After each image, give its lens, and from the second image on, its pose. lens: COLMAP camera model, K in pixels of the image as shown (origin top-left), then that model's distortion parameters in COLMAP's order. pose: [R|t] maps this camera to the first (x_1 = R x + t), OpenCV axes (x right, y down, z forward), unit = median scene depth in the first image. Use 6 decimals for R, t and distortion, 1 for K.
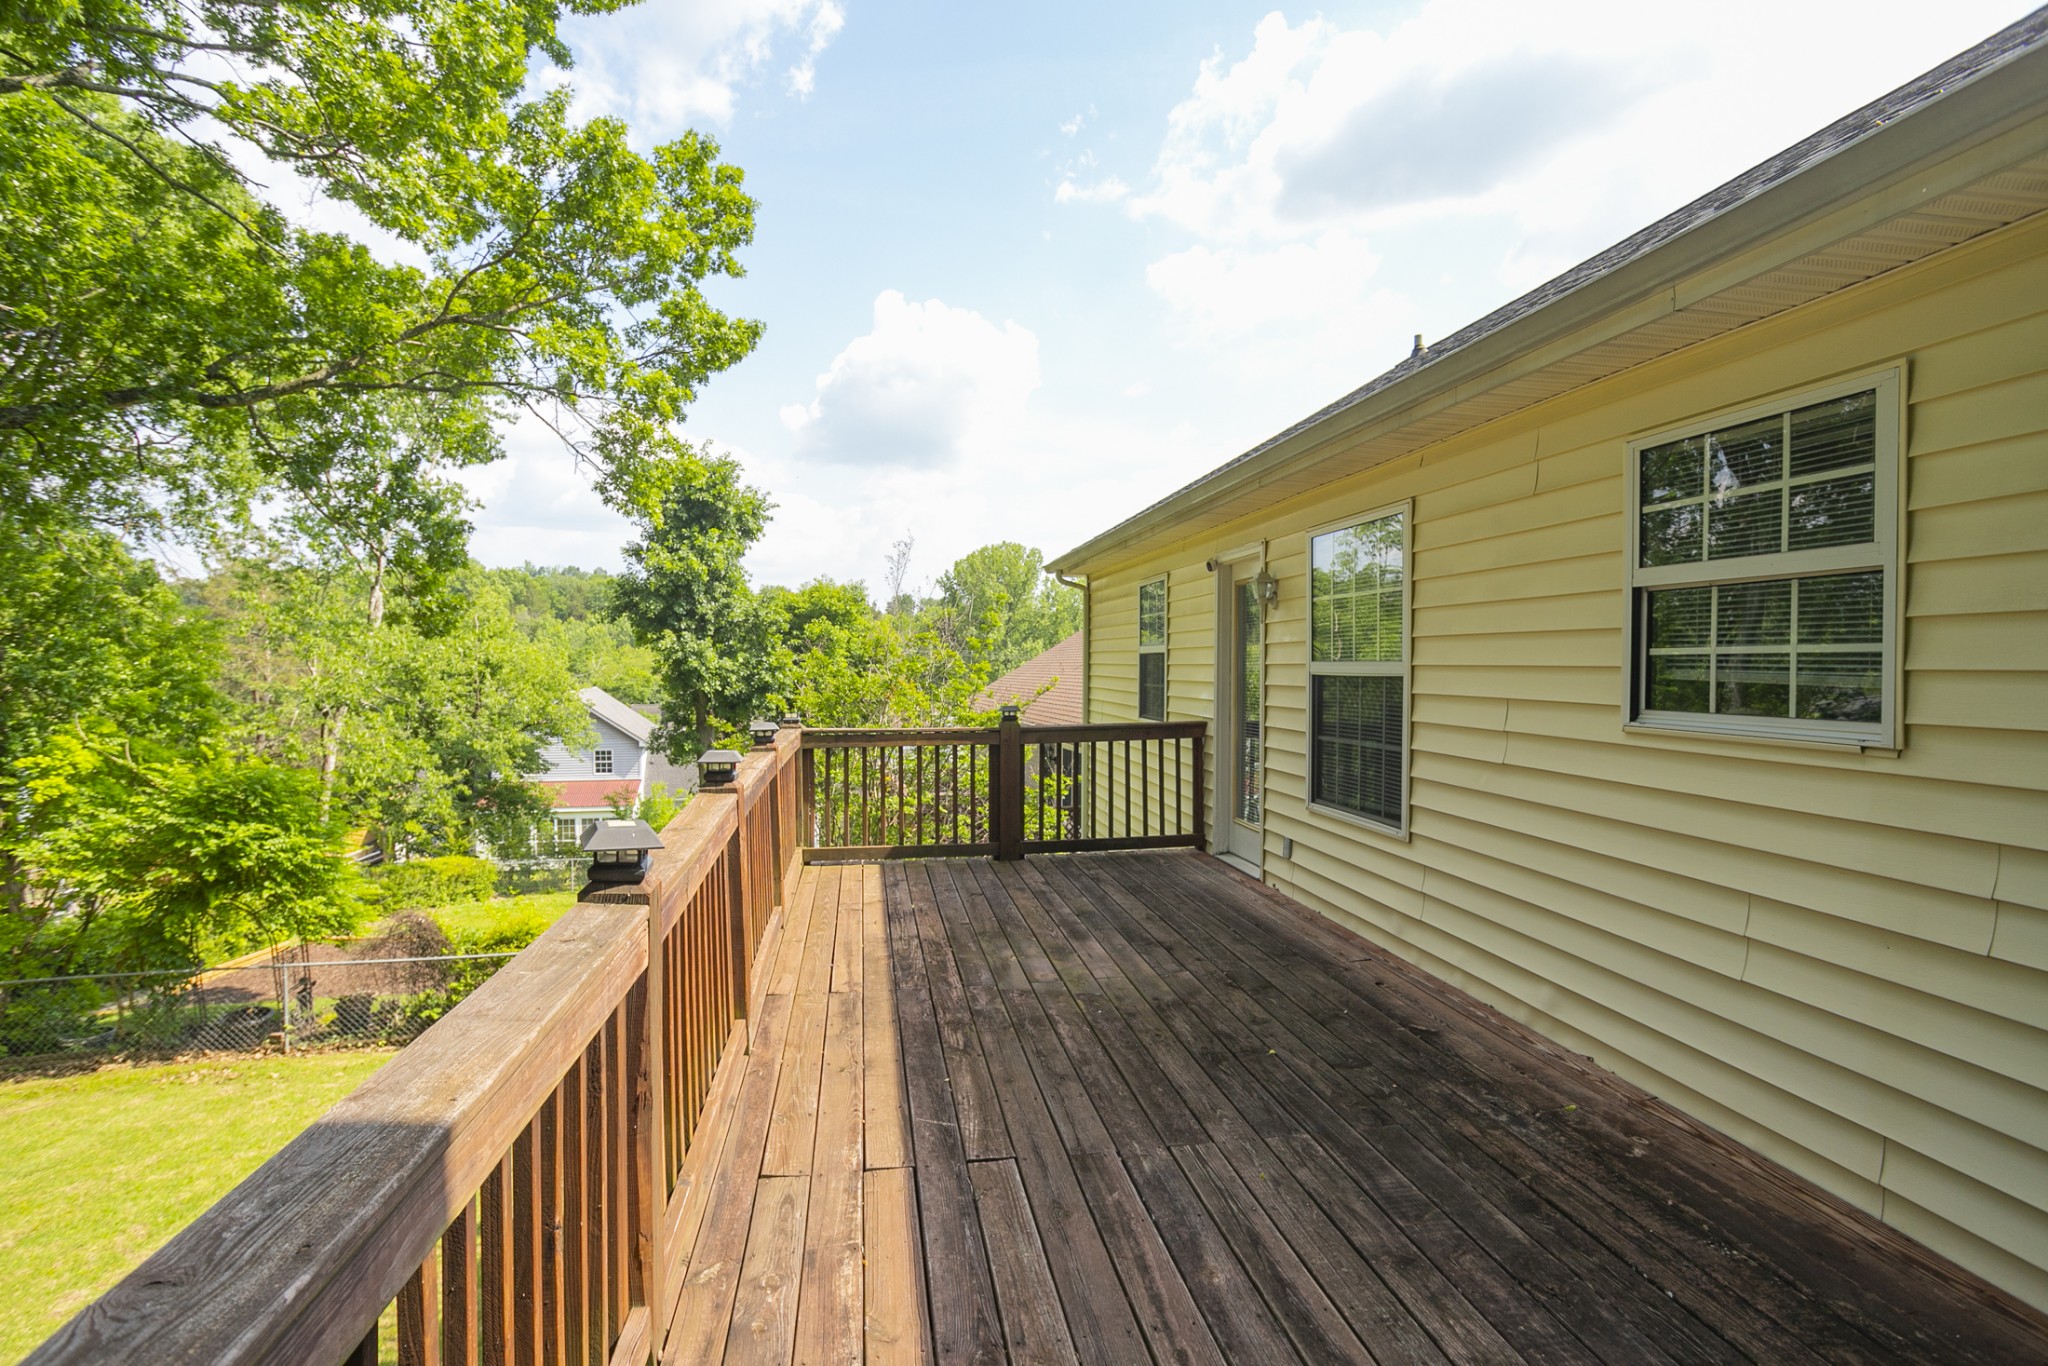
lens RADIAL K [[1028.5, 0, 981.3], [0, 1028.5, 689.0], [0, 0, 1]] dist [-0.038119, 0.023442]
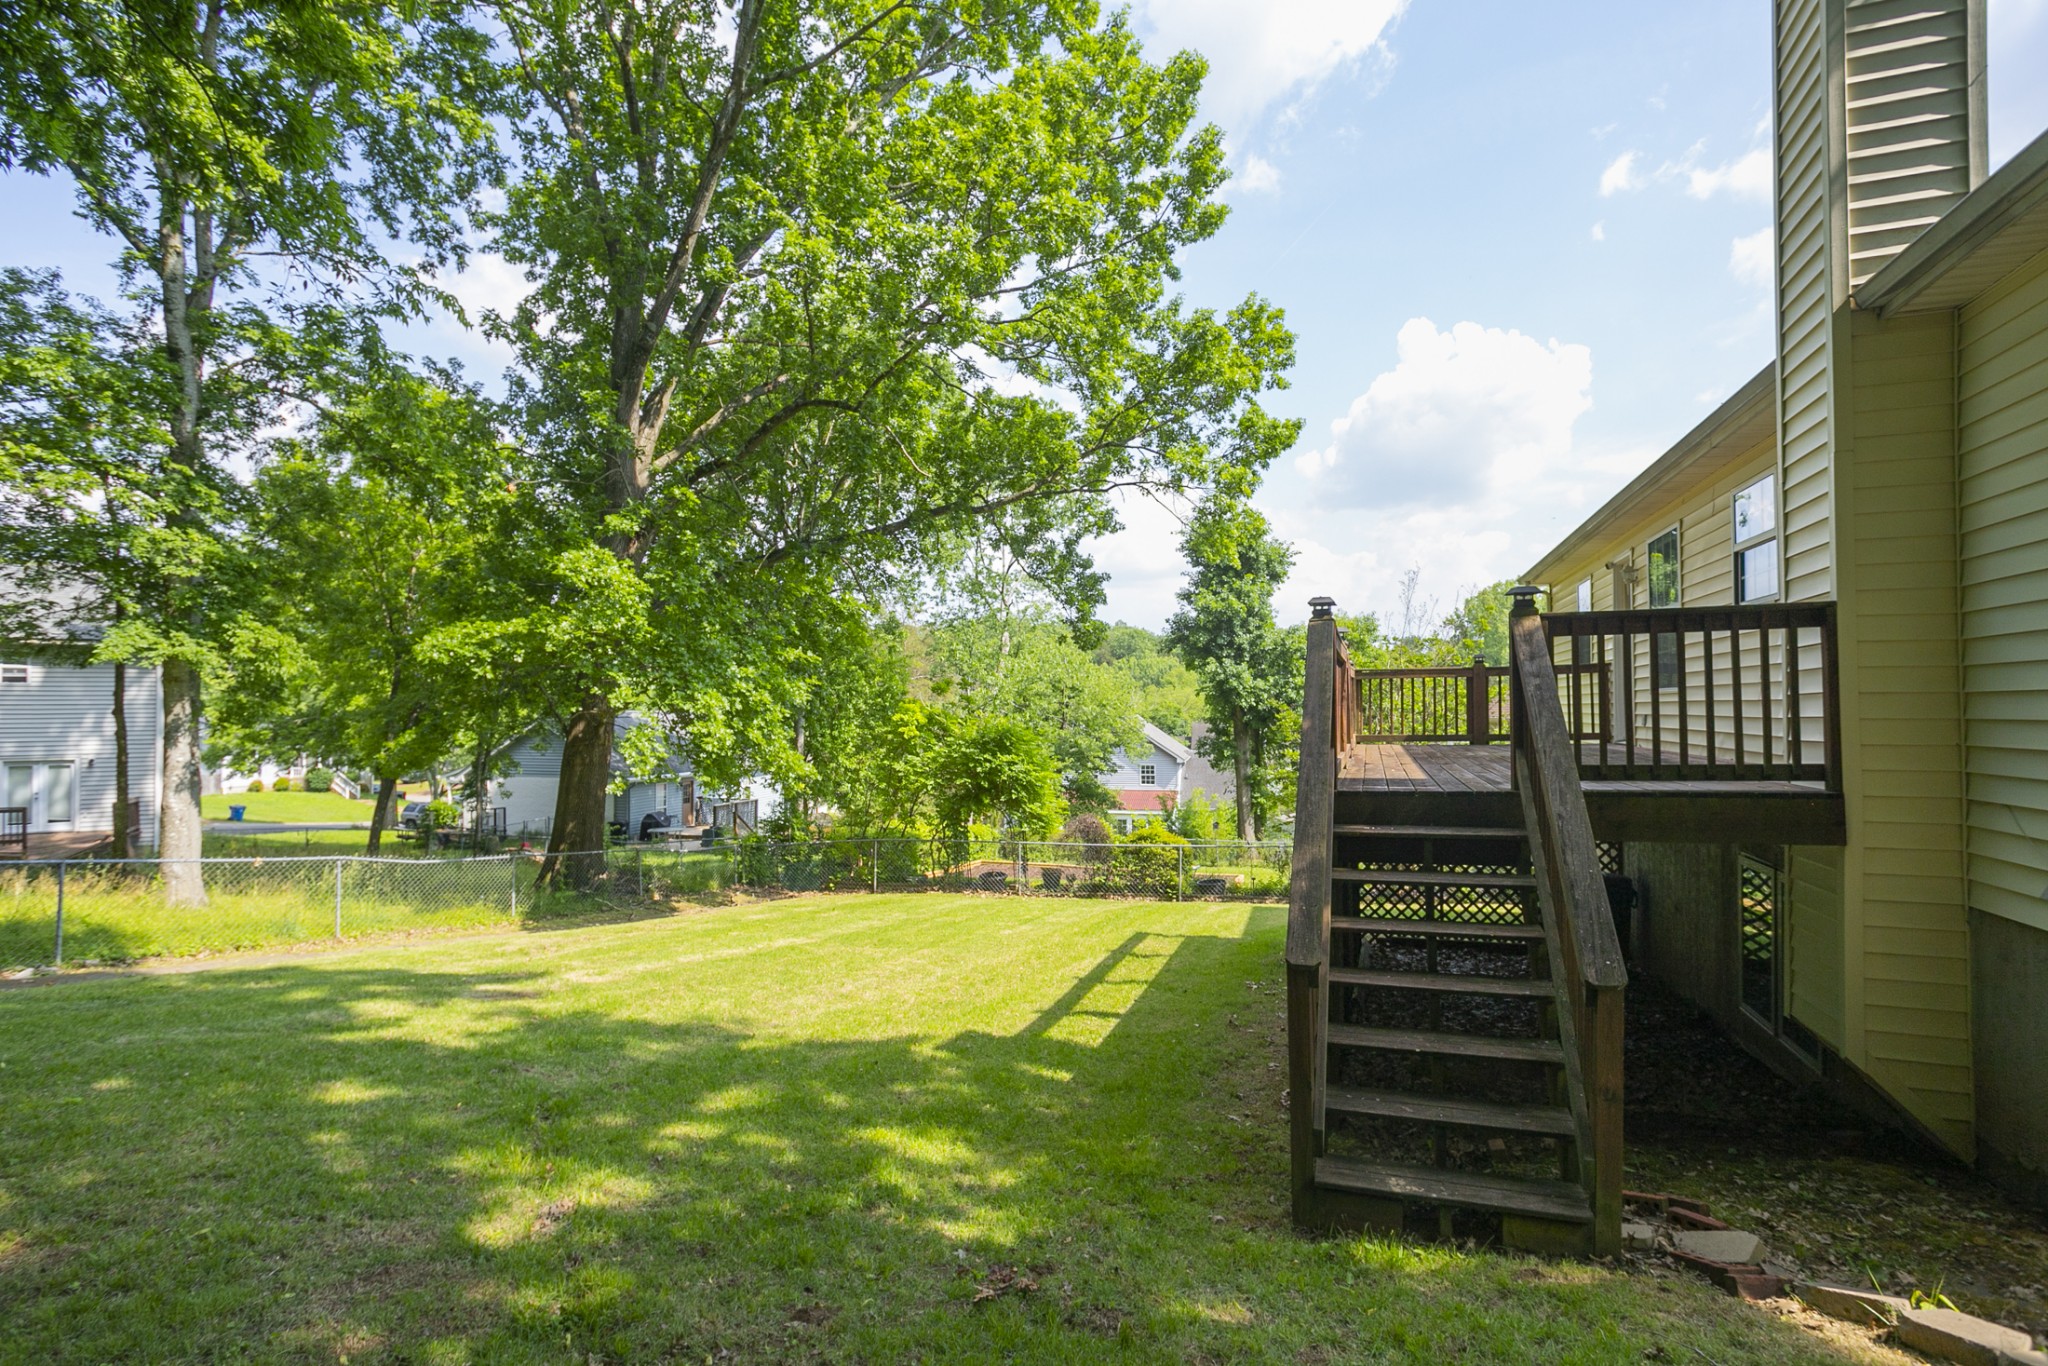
lens RADIAL K [[1028.5, 0, 1033.2], [0, 1028.5, 699.7], [0, 0, 1]] dist [-0.038119, 0.023442]
pose [[0.908594, -0.009408, -0.417575, 0.039077], [-0.006570, 0.999301, -0.036810, 0.099990], [0.417629, 0.036189, 0.907897, -0.529996]]
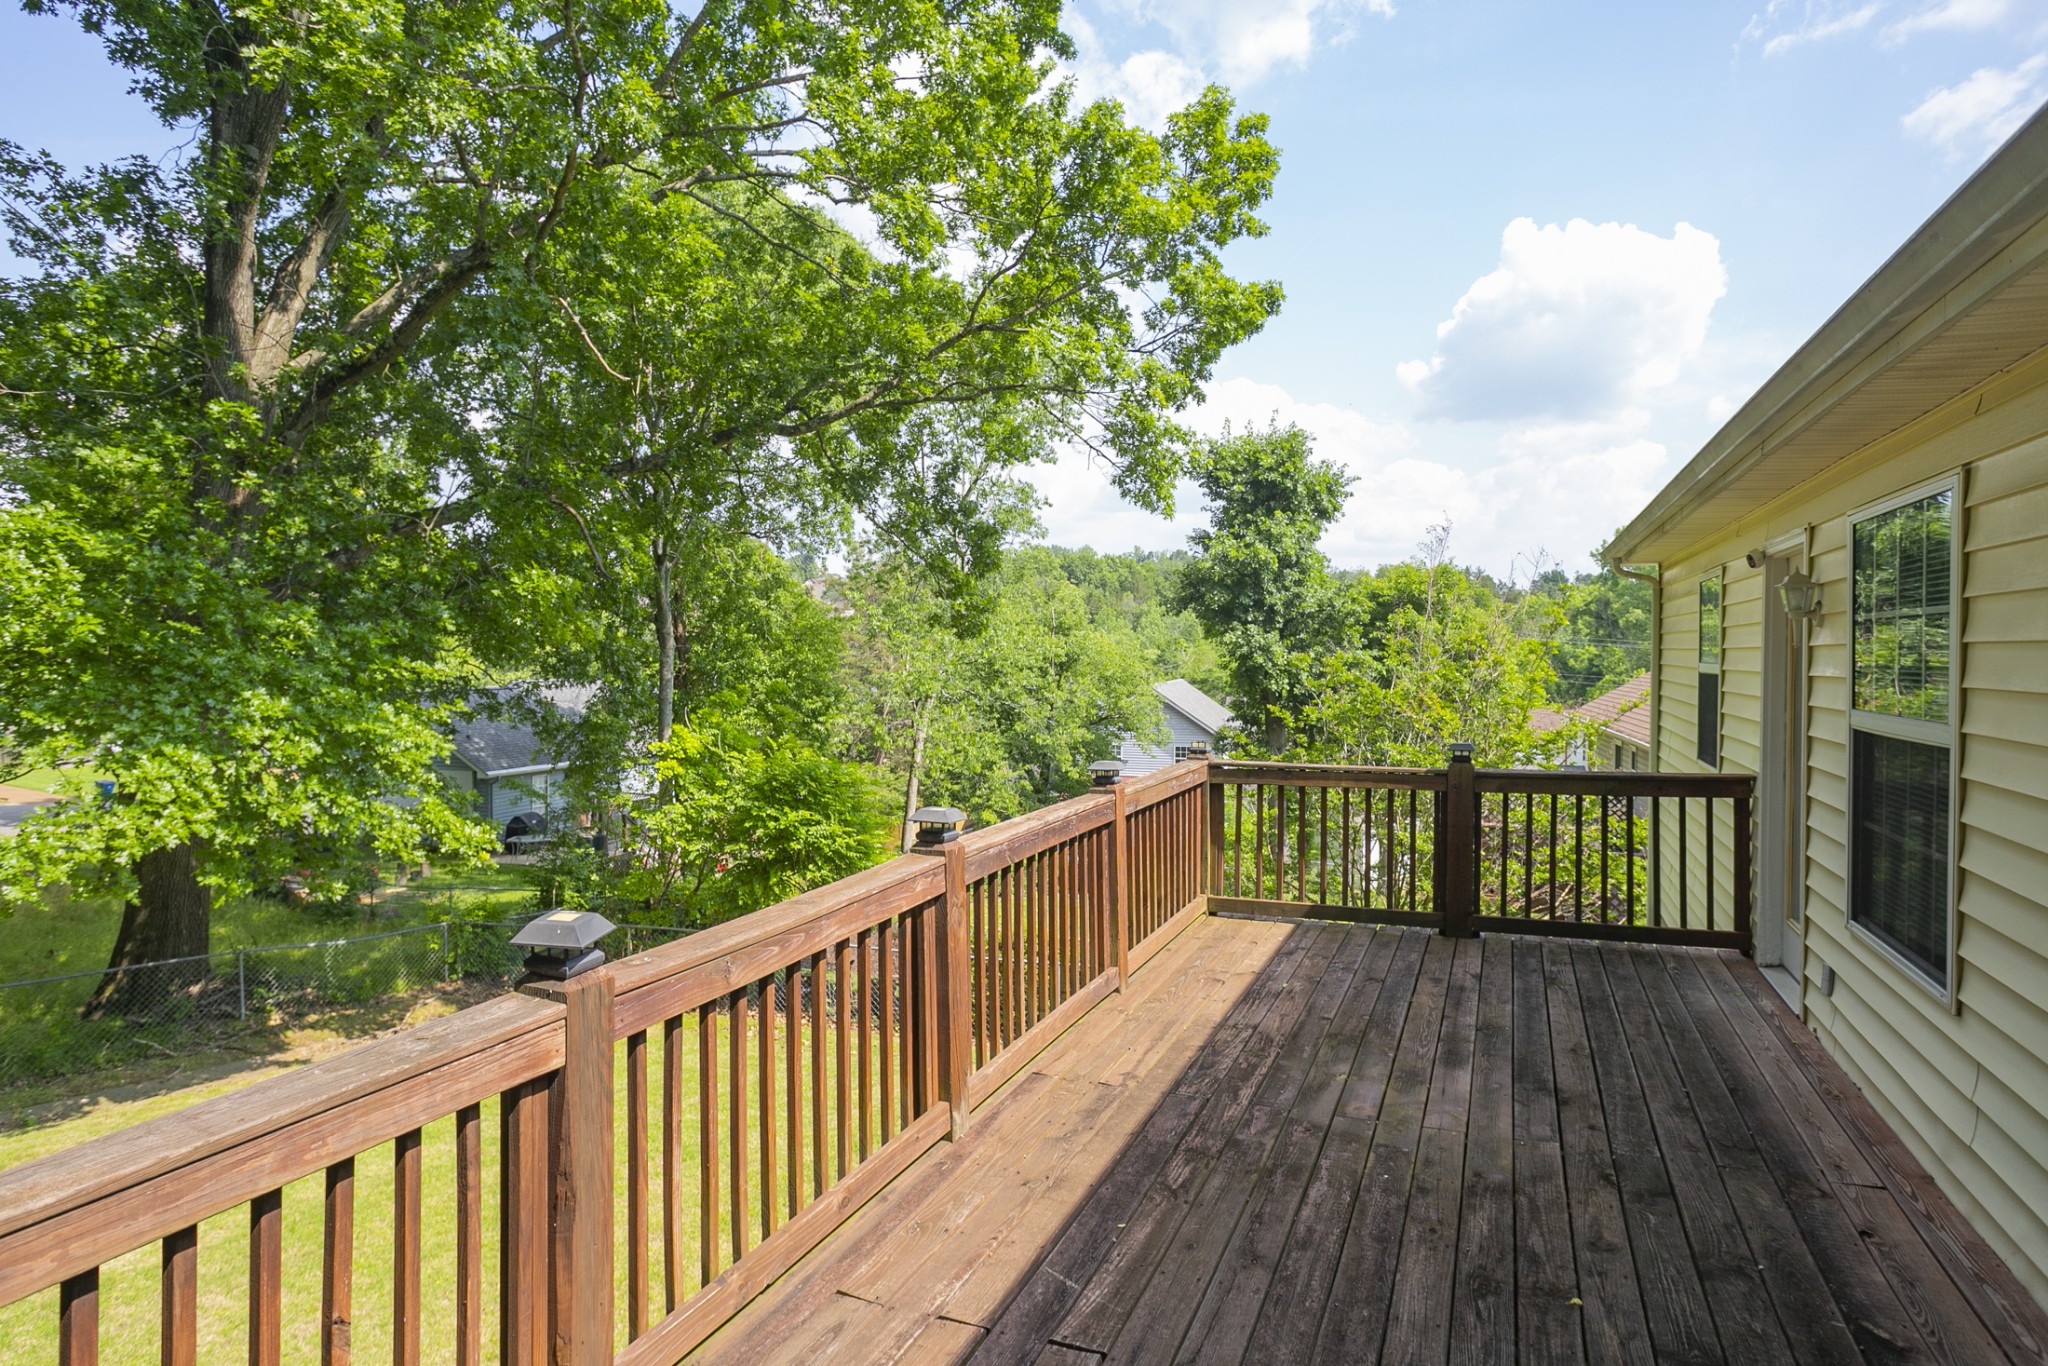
lens RADIAL K [[1133.9, 0, 1039.4], [0, 1133.9, 670.8], [0, 0, 1]] dist [-0.028406, 0.021360]
pose [[0.871624, 0.013054, -0.490001, 0.107023], [-0.016324, 0.999864, -0.002401, -0.020339], [0.489903, 0.010091, 0.871718, 0.048876]]
